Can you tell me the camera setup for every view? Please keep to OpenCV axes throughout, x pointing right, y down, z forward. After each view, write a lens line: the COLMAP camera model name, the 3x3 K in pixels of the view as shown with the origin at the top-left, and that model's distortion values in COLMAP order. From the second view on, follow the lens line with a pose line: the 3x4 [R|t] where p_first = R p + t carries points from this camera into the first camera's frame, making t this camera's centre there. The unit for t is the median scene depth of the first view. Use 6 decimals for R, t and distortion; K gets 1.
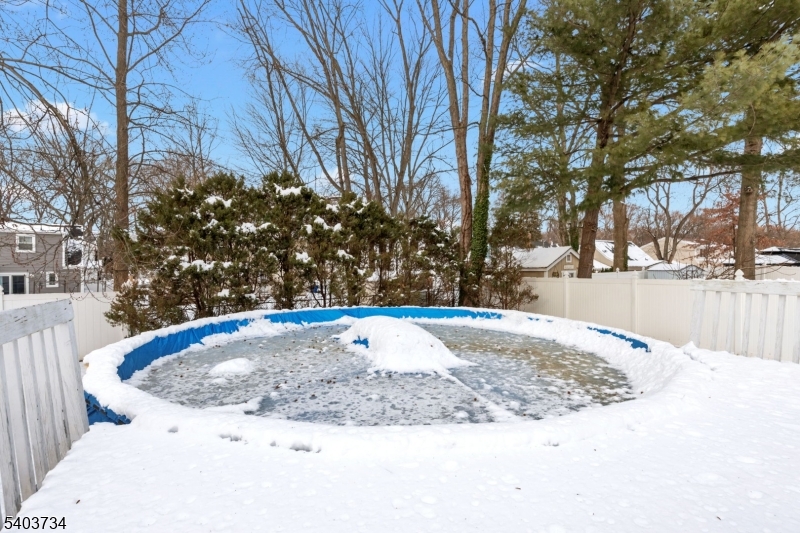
lens RADIAL K [[397.3, 0, 400.7], [0, 397.3, 270.5], [0, 0, 1]] dist [0.001267, 0.000502]
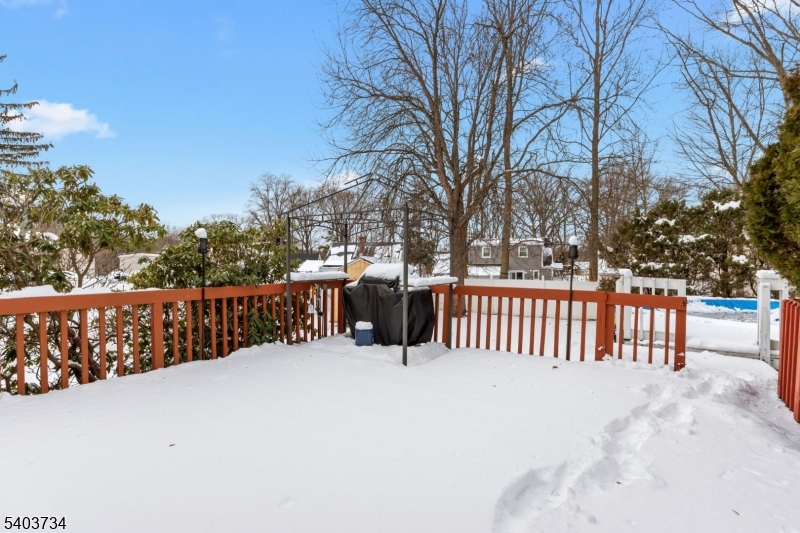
lens RADIAL K [[378.6, 0, 400.0], [0, 378.6, 266.5], [0, 0, 1]] dist [-0.000595, -0.000147]
pose [[0.525097, 0.001764, -0.851040, 0.213410], [-0.012948, 0.999899, -0.005916, 0.010815], [0.850944, 0.014126, 0.525067, -0.554278]]
